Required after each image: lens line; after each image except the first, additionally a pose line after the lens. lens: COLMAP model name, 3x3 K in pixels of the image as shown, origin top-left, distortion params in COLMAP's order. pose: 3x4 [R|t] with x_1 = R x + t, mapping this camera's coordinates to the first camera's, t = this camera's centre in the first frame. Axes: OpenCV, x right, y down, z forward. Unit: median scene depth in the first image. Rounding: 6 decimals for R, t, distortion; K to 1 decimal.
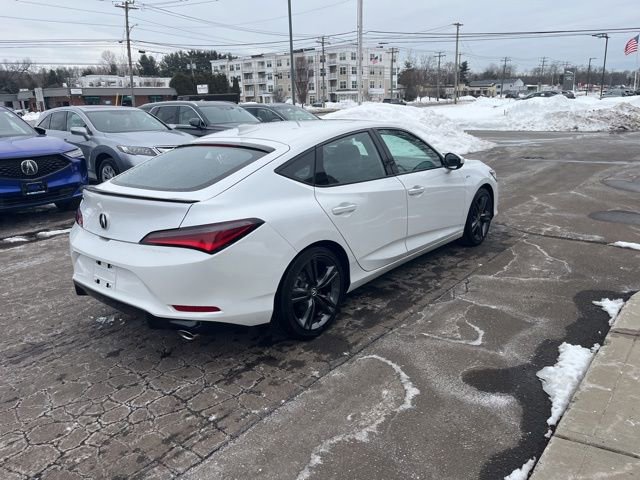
lens RADIAL K [[481.6, 0, 318.0], [0, 481.6, 239.9], [0, 0, 1]] dist [0.078115, -0.101077]
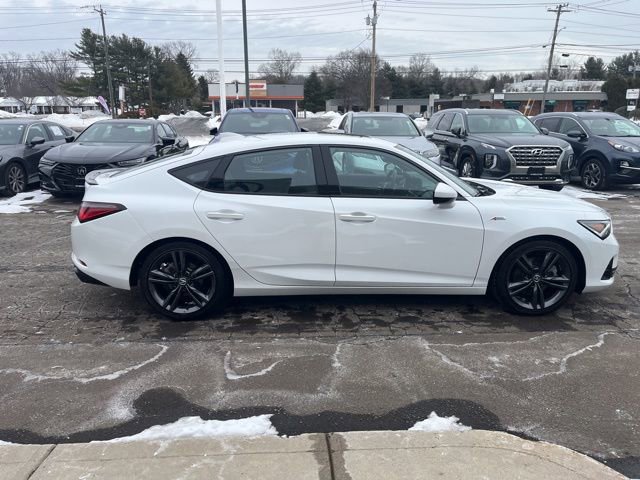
lens RADIAL K [[481.6, 0, 318.0], [0, 481.6, 236.5], [0, 0, 1]] dist [0.078115, -0.101077]
pose [[0.679701, 0.207995, -0.703381, 0.848148], [-0.218562, 0.972822, 0.076467, -0.129454], [0.700170, 0.101758, 0.706688, 0.349336]]
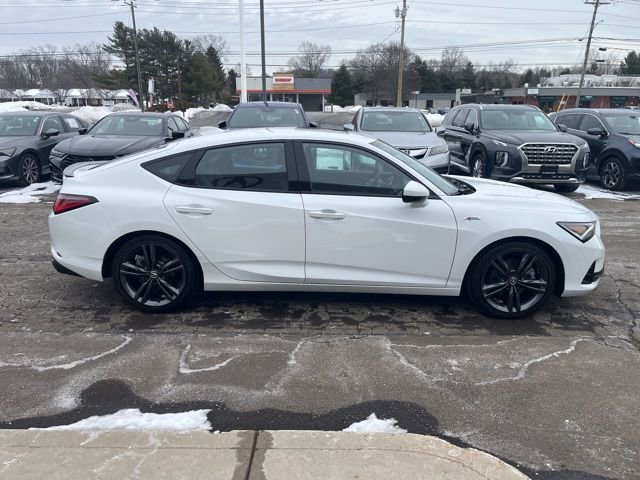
lens RADIAL K [[481.6, 0, 318.4], [0, 481.6, 242.4], [0, 0, 1]] dist [0.078115, -0.101077]
pose [[0.635482, 0.238801, -0.734259, 0.916816], [-0.235045, 0.965667, 0.110636, -0.158130], [0.735470, 0.102277, 0.669794, 0.436198]]
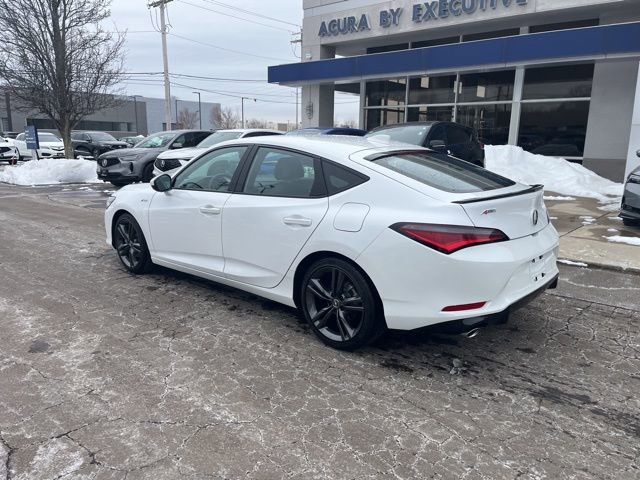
lens RADIAL K [[481.6, 0, 319.9], [0, 481.6, 245.8], [0, 0, 1]] dist [0.078115, -0.101077]
pose [[0.025382, -0.187250, 0.981984, -1.172308], [0.262069, 0.949192, 0.174223, -0.223292], [-0.964715, 0.252926, 0.073165, 1.088774]]
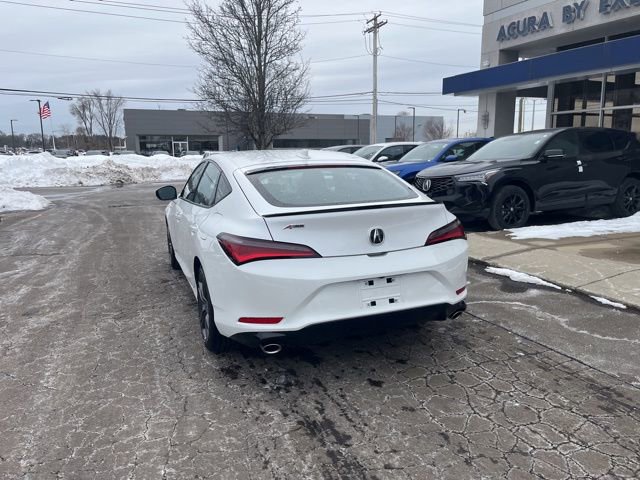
lens RADIAL K [[481.6, 0, 319.3], [0, 481.6, 238.6], [0, 0, 1]] dist [0.078115, -0.101077]
pose [[0.467614, -0.133262, 0.873830, -1.041392], [0.240432, 0.970473, 0.019337, -0.062409], [-0.850605, 0.201054, 0.485848, 0.499556]]
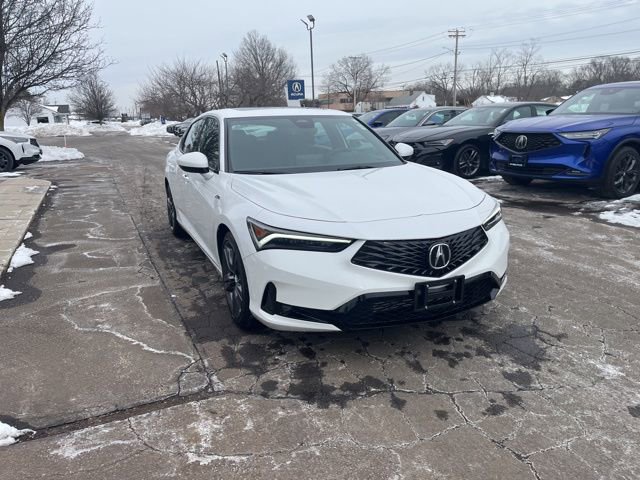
lens RADIAL K [[481.6, 0, 318.2], [0, 481.6, 241.8], [0, 0, 1]] dist [0.078115, -0.101077]
pose [[-0.433280, 0.268670, -0.860282, 1.098055], [-0.203834, 0.900588, 0.383918, -0.471504], [0.877907, 0.341699, -0.335443, 1.775401]]
